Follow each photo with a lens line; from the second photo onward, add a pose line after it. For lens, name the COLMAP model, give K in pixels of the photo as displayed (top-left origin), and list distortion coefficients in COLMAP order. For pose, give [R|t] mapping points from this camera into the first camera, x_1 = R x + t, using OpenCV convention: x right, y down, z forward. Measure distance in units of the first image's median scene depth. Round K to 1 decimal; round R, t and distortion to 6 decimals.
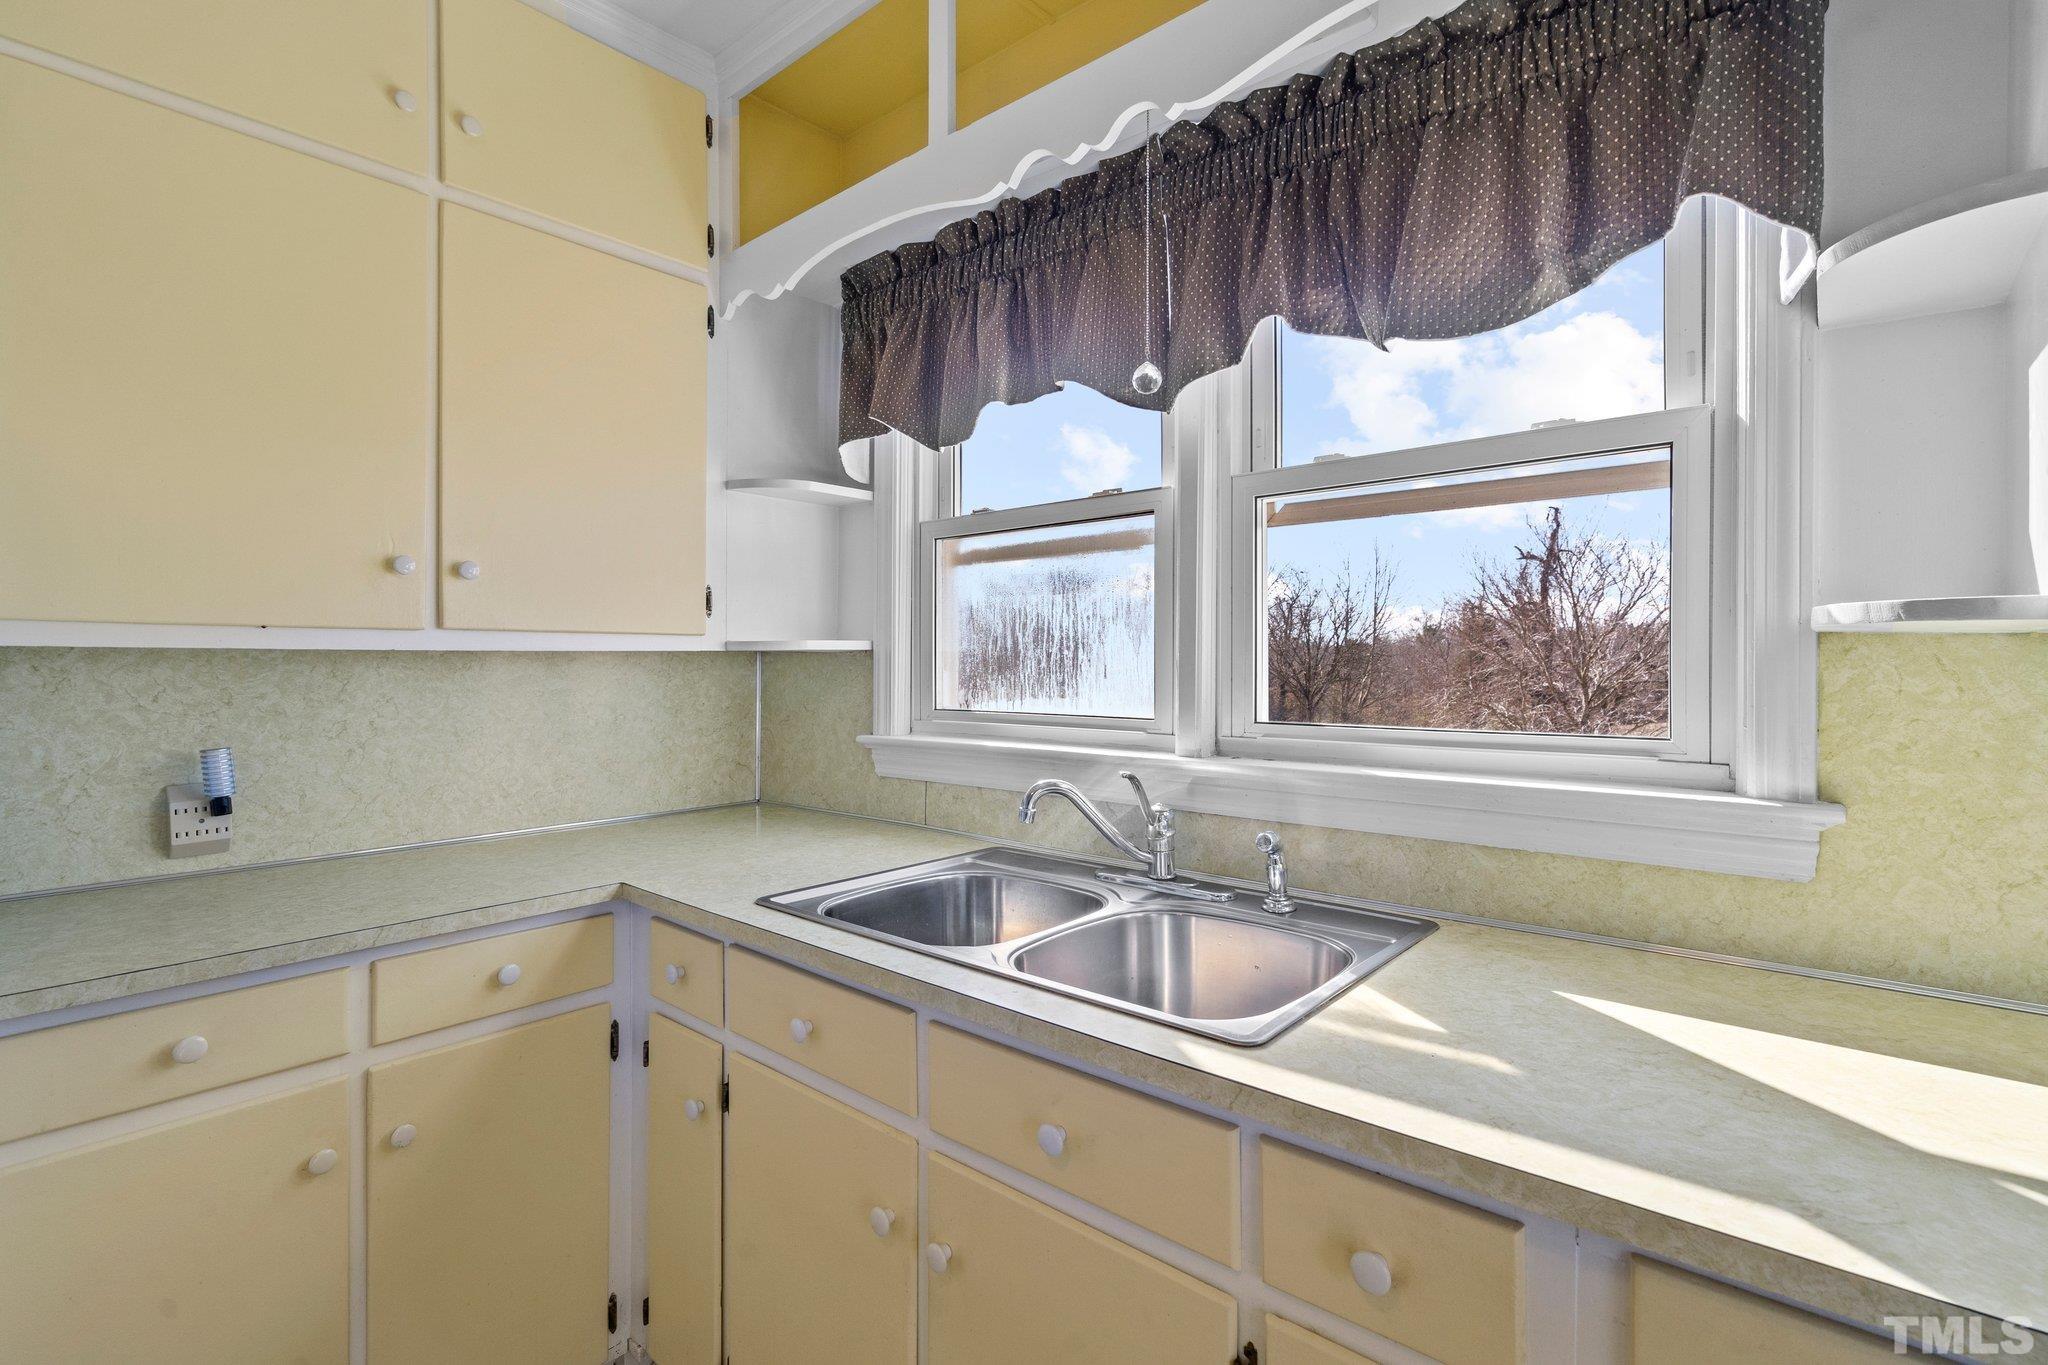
lens RADIAL K [[945.2, 0, 1021.3], [0, 945.2, 664.7], [0, 0, 1]] dist [-0.003646, -0.000490]
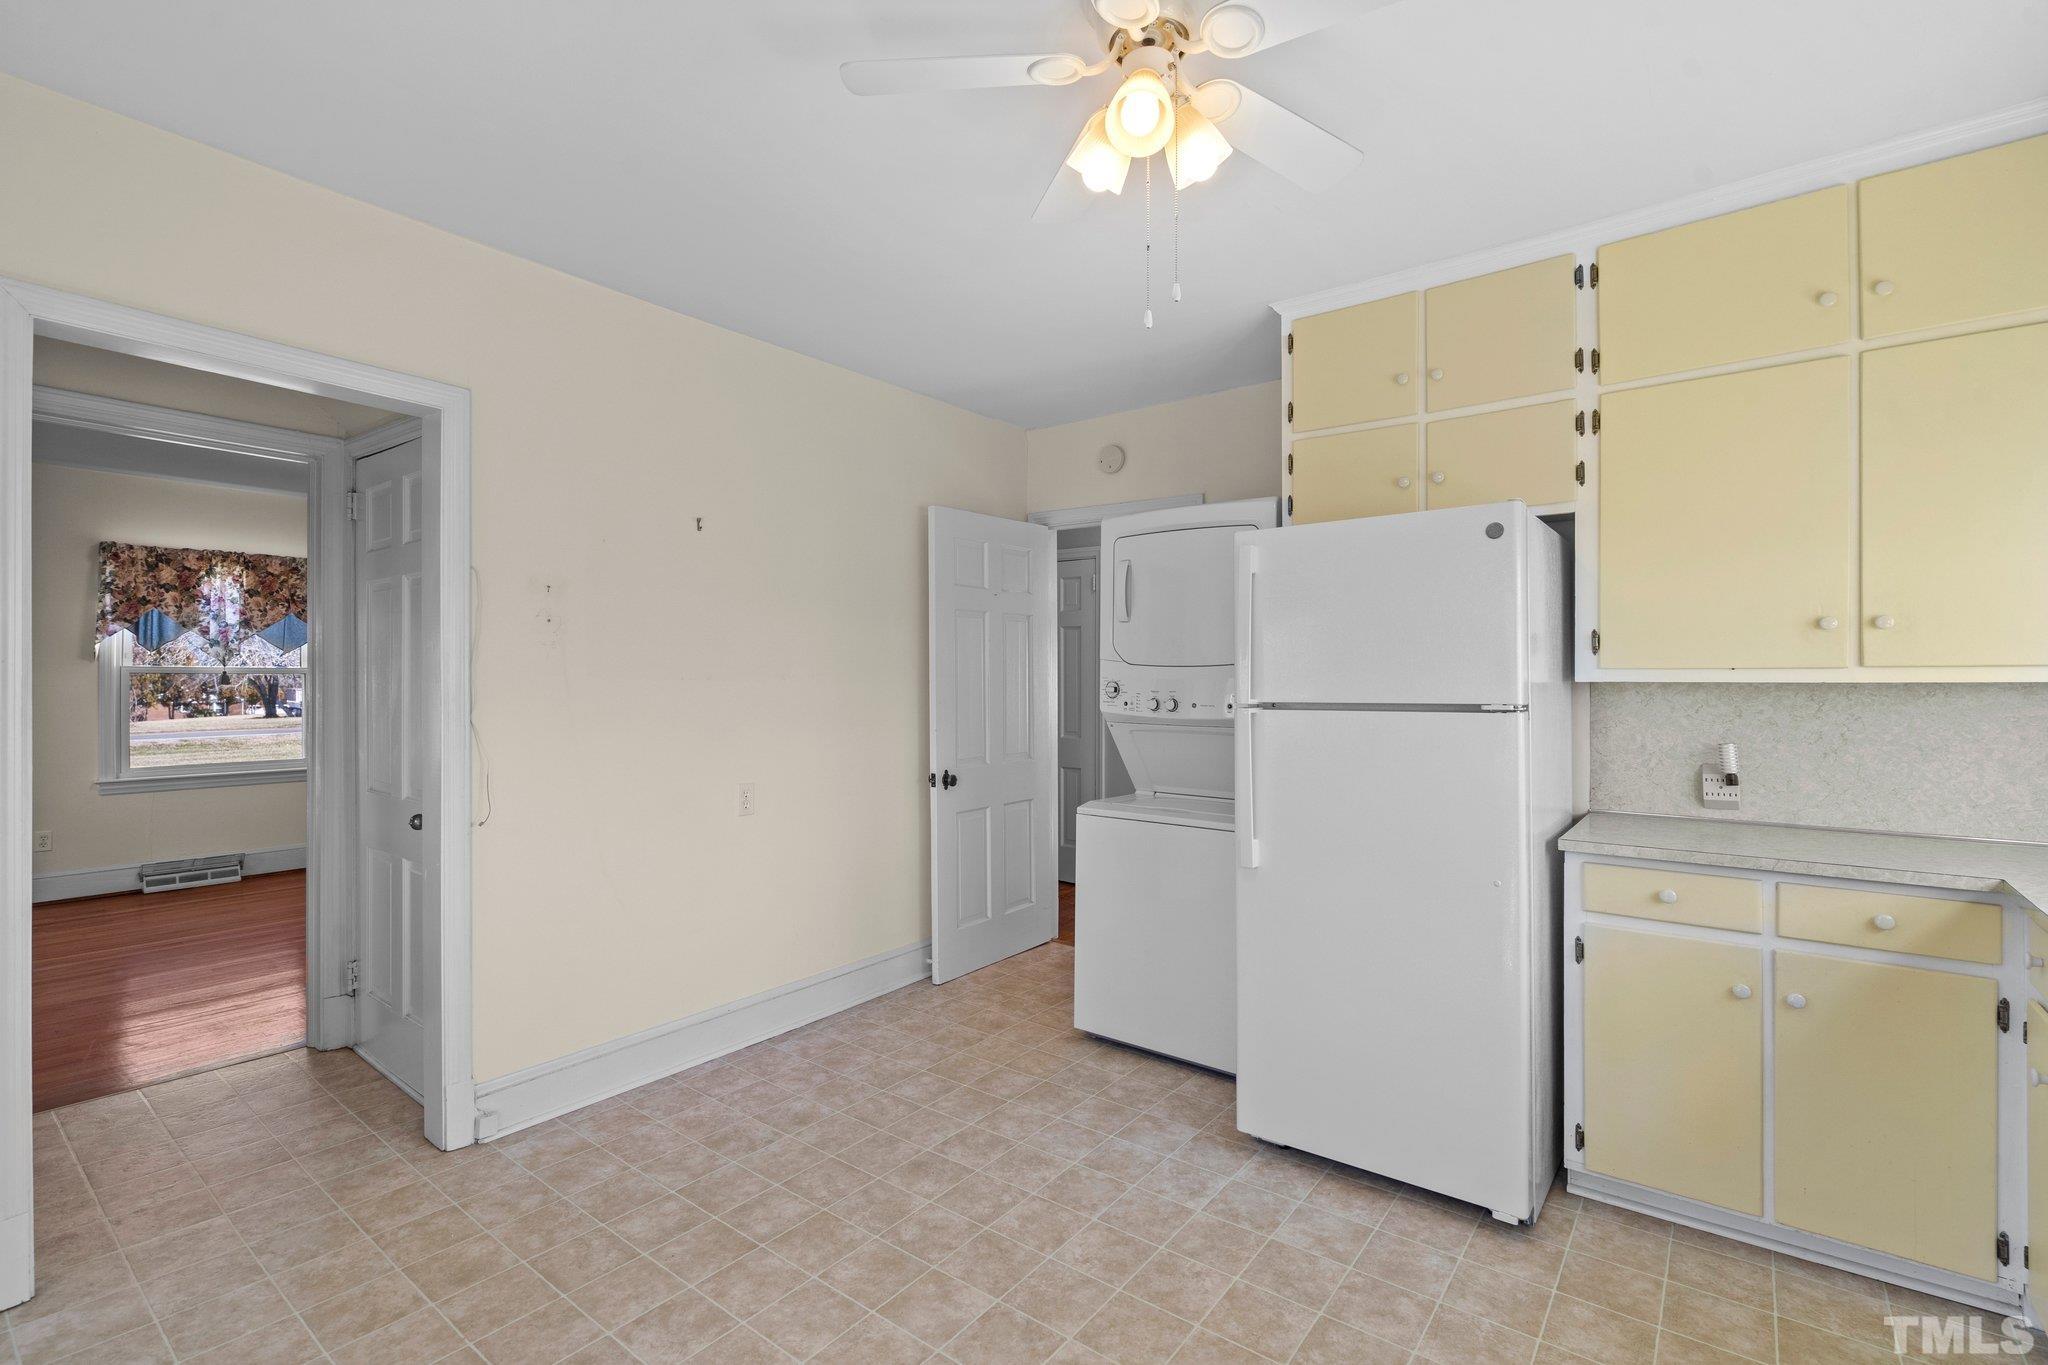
lens RADIAL K [[937.8, 0, 1022.9], [0, 937.8, 676.1], [0, 0, 1]] dist [-0.001179, -0.000107]
pose [[0.044448, -0.006874, -0.998988, 0.693881], [-0.004724, 0.999964, -0.007091, -0.008877], [0.999001, 0.005034, 0.044414, -0.275130]]
